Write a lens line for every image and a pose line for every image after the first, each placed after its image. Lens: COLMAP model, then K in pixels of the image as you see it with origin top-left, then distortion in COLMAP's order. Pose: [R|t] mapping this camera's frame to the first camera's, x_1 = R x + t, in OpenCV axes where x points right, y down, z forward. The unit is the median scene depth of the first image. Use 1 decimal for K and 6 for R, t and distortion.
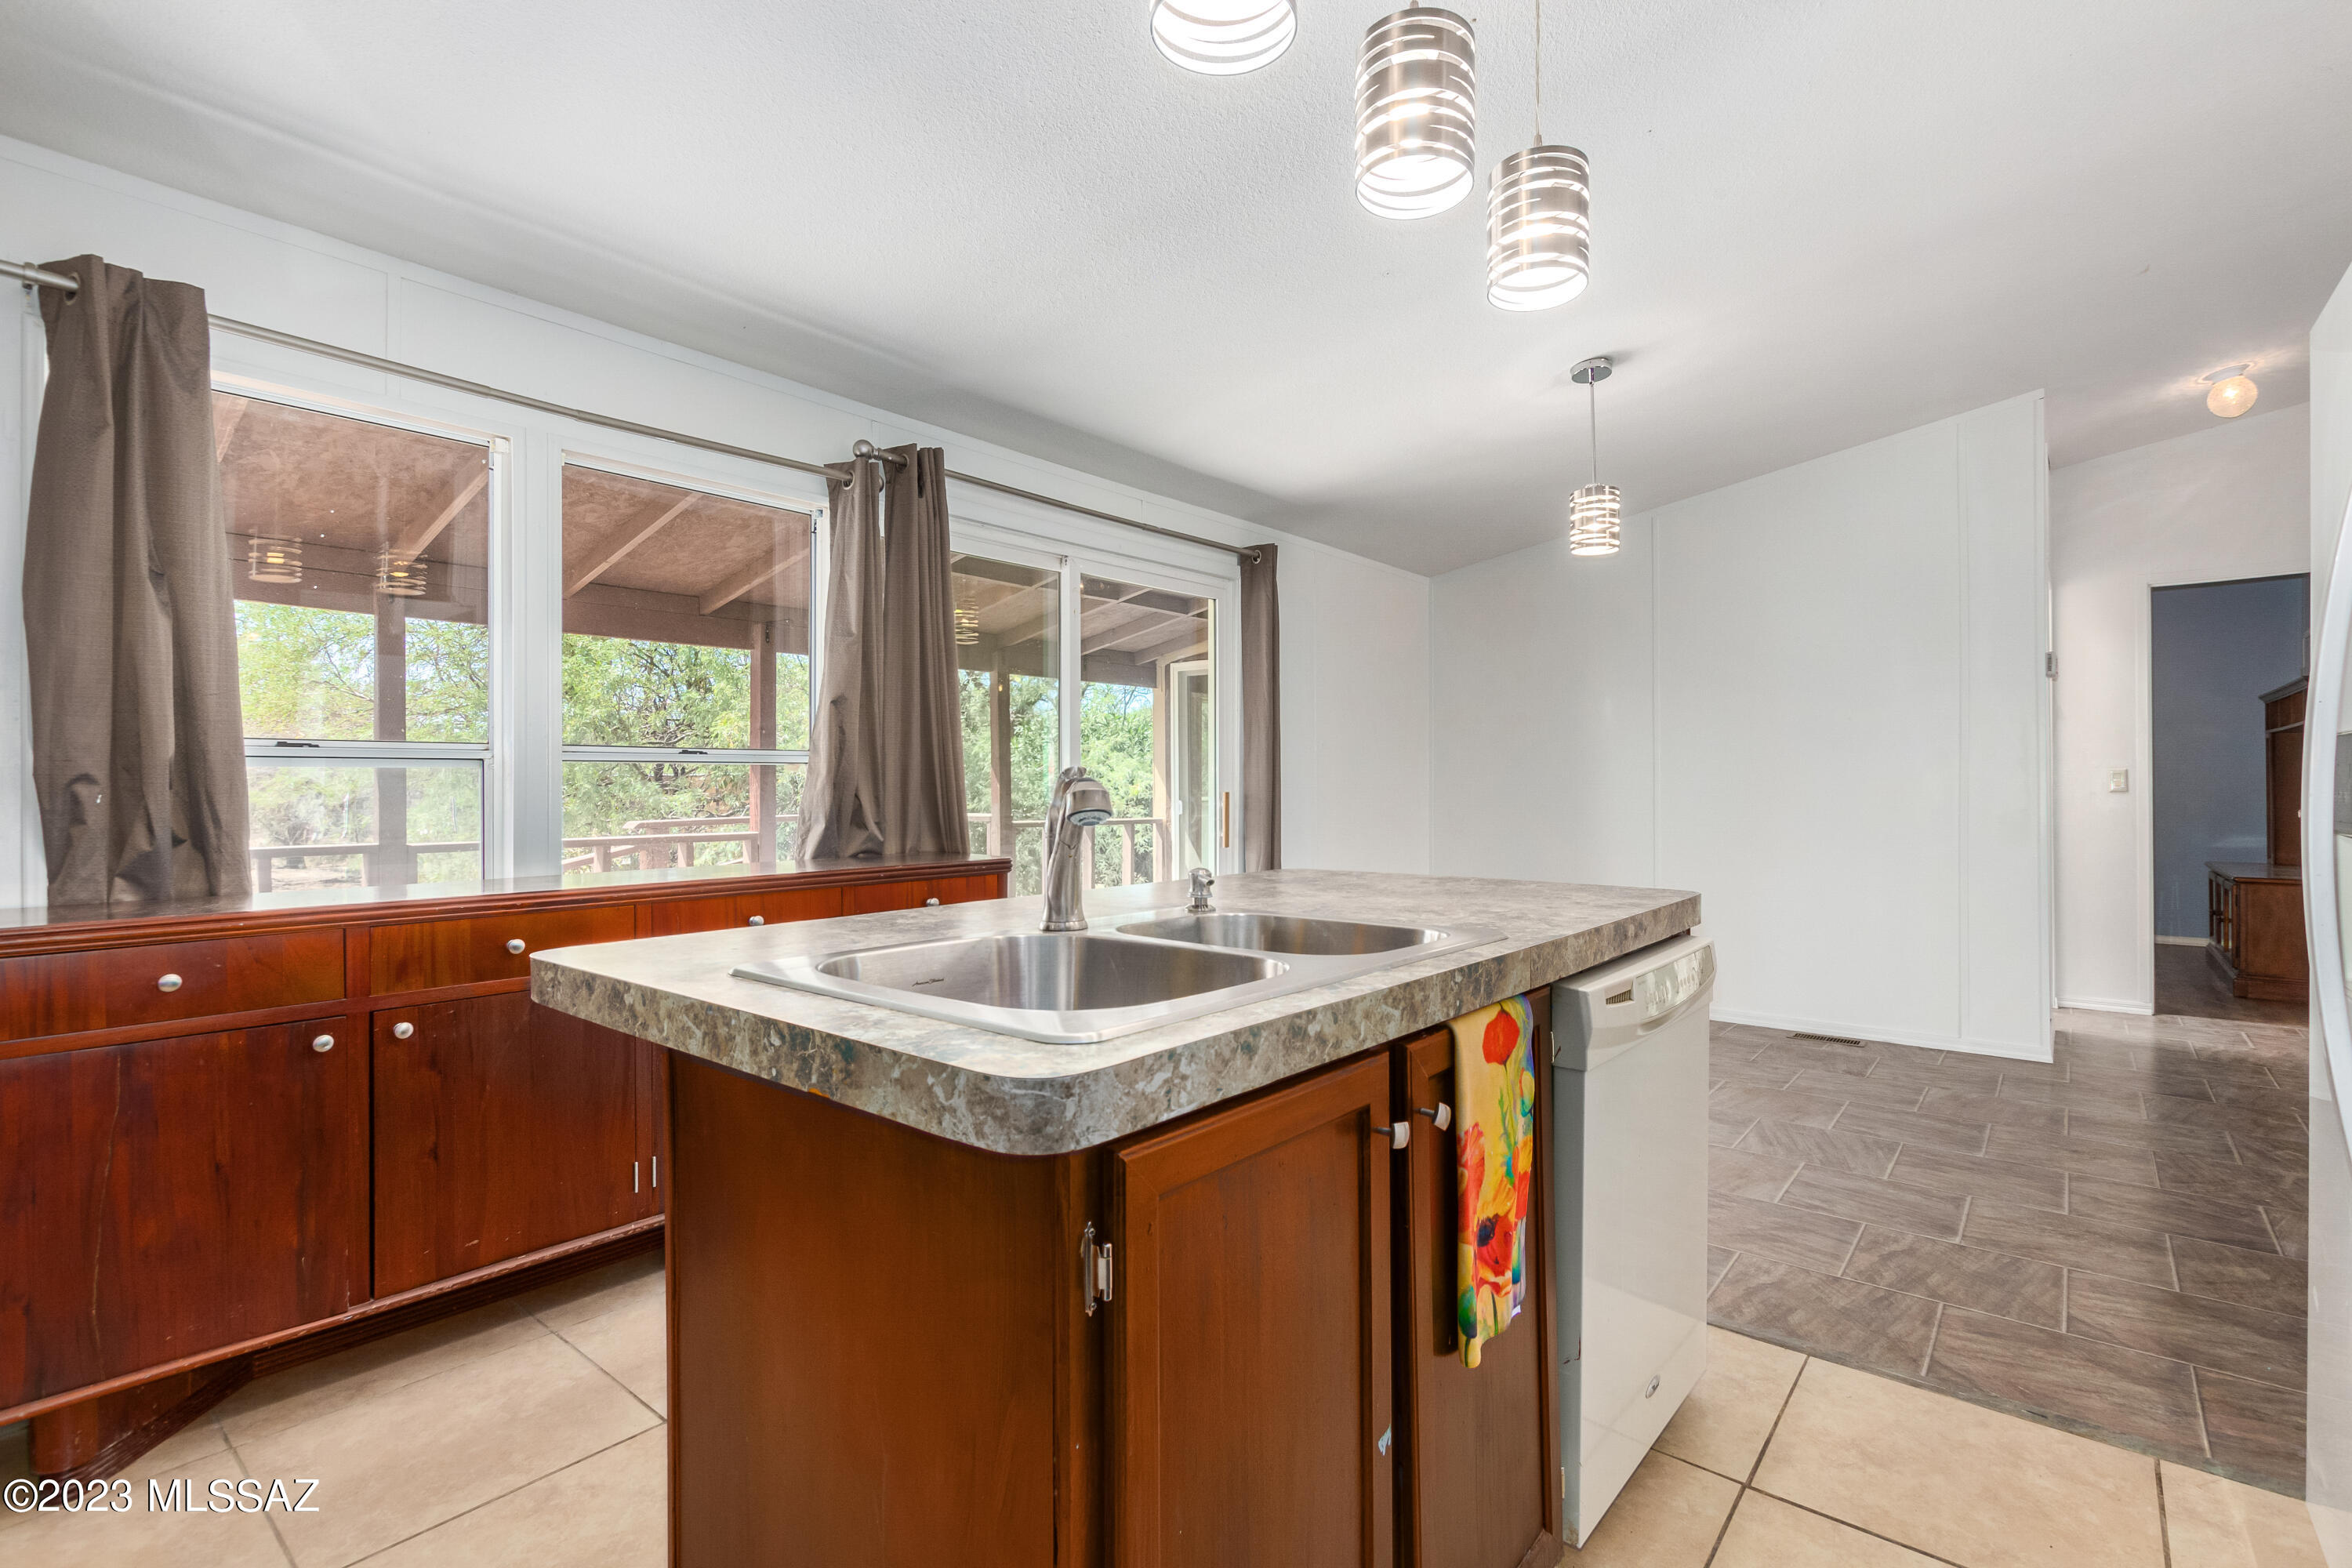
lens RADIAL K [[1076.1, 0, 1183.6], [0, 1076.1, 787.4], [0, 0, 1]] dist [0.009574, -0.006907]
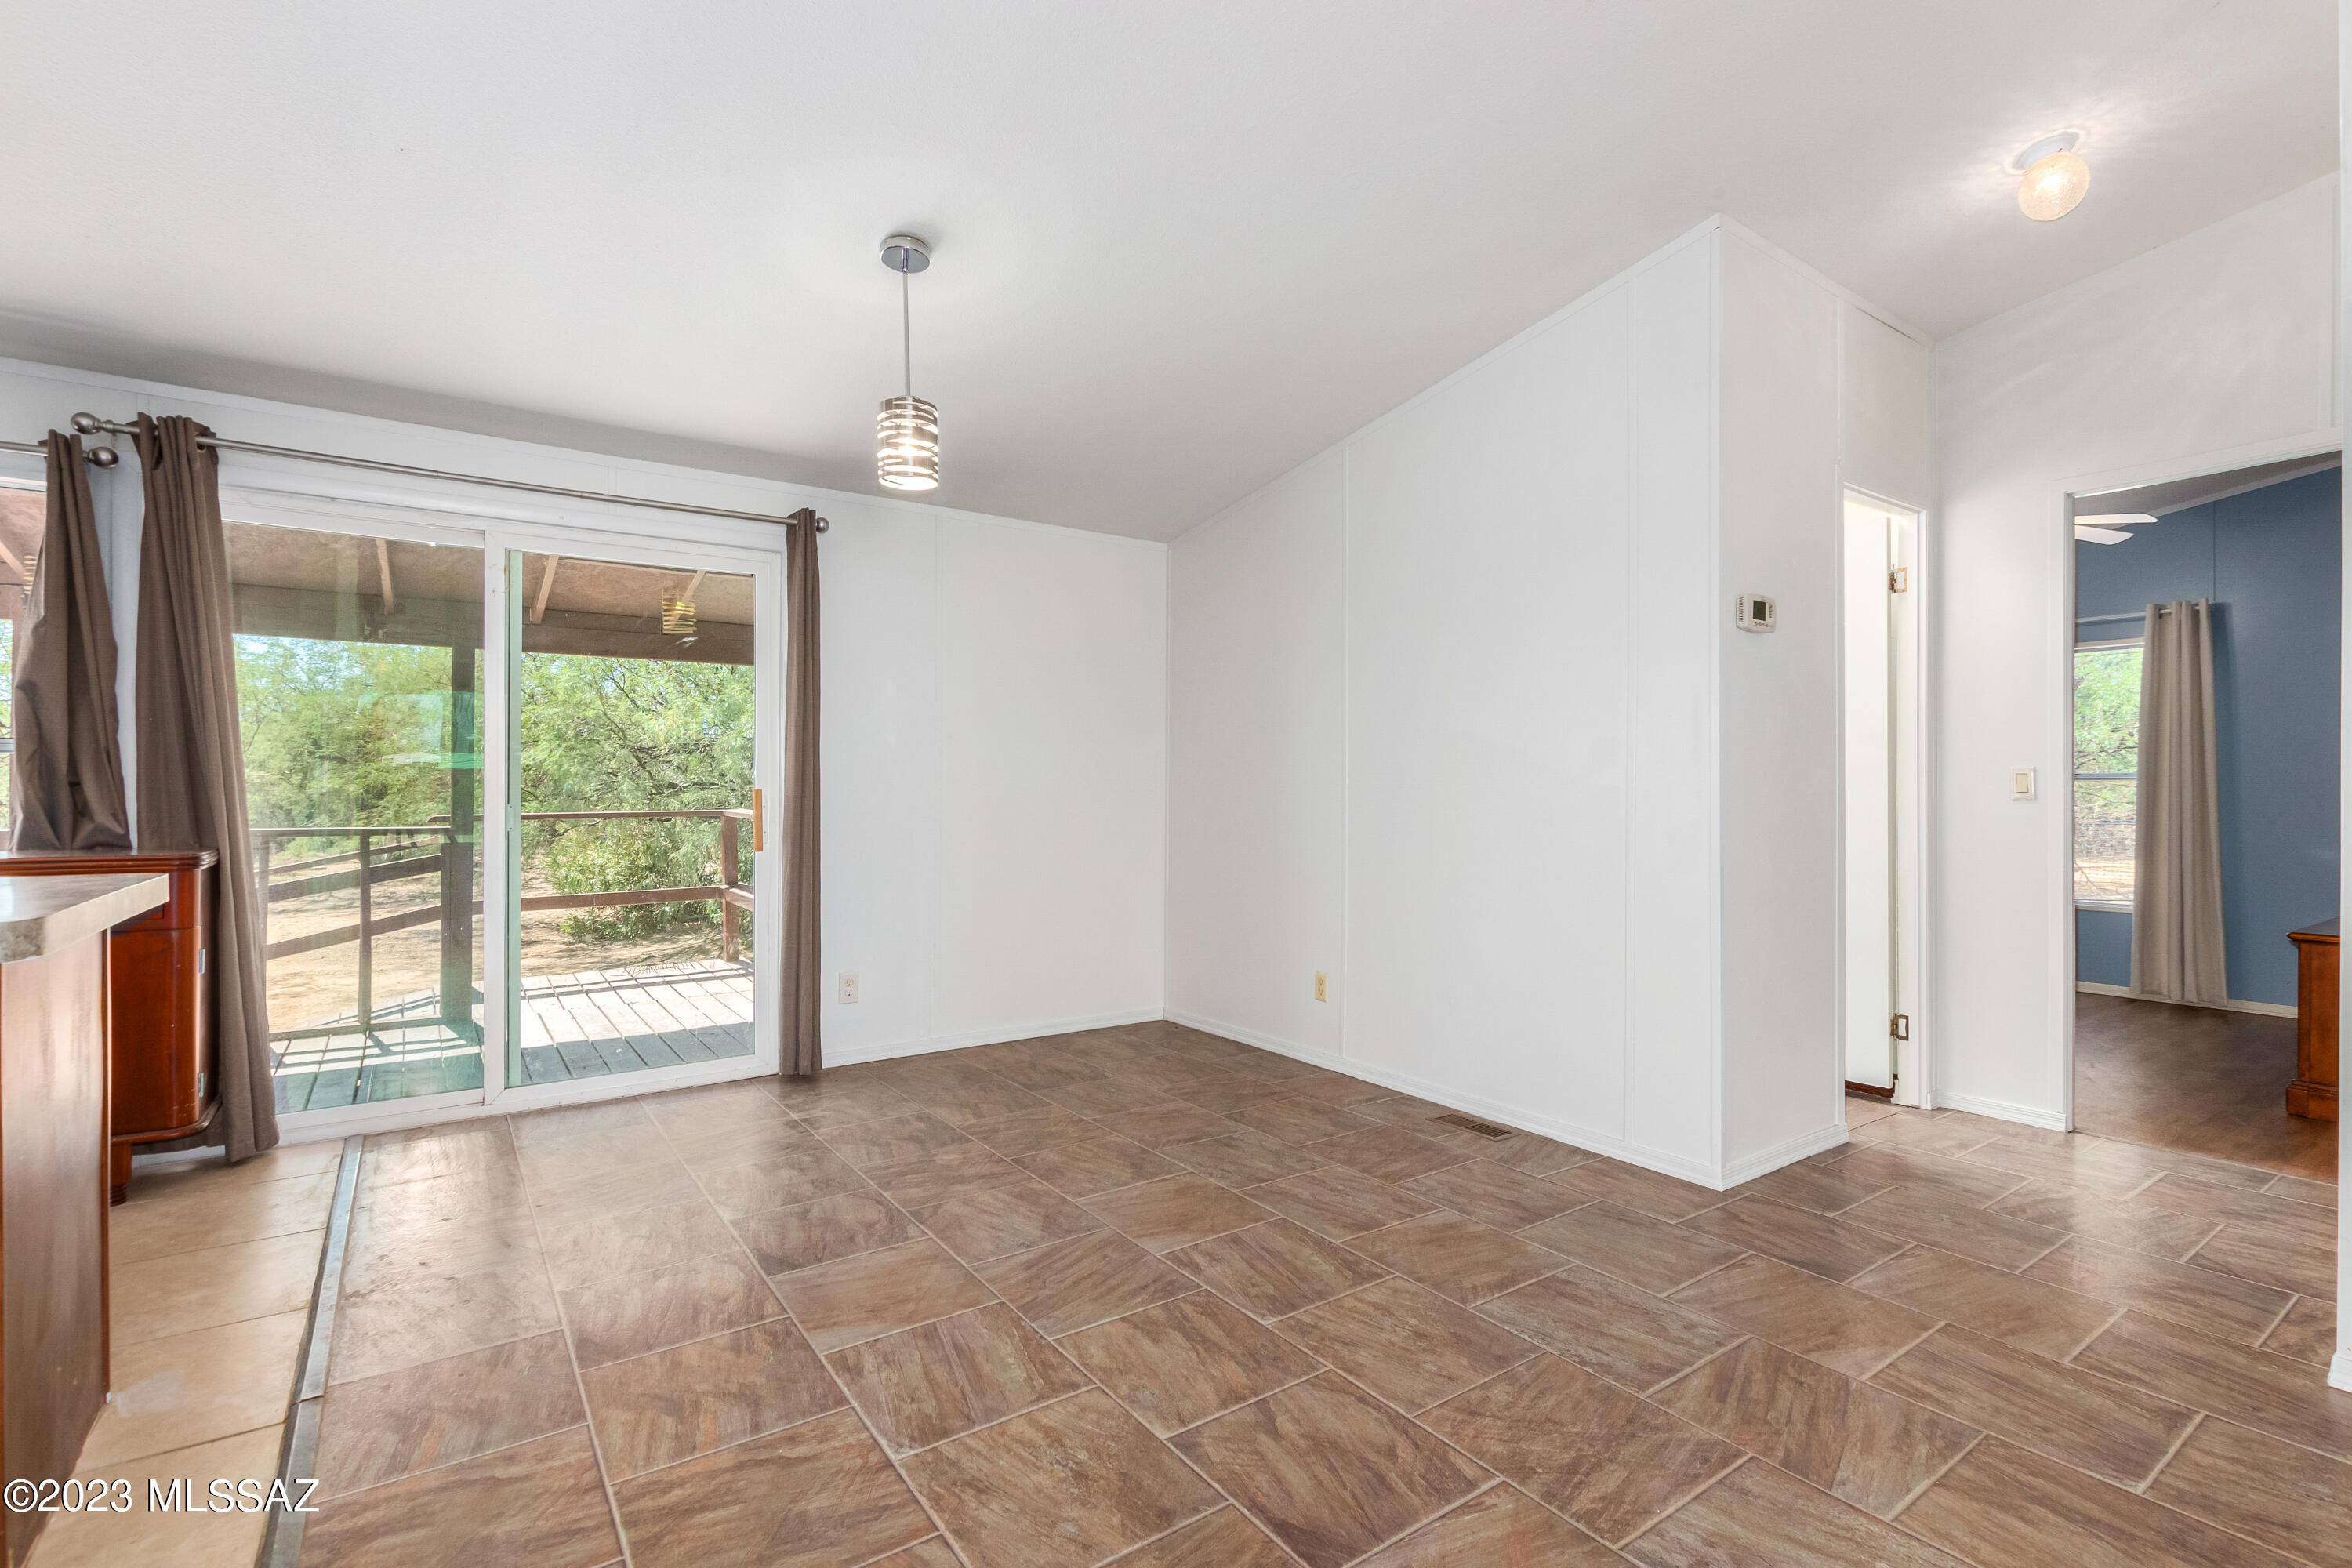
lens RADIAL K [[1076.1, 0, 1183.6], [0, 1076.1, 787.4], [0, 0, 1]] dist [0.009574, -0.006907]
pose [[0.964773, 0.004699, -0.263041, 0.875944], [-0.007824, 0.999911, -0.010835, 0.012236], [0.262966, 0.012511, 0.964724, 0.331522]]
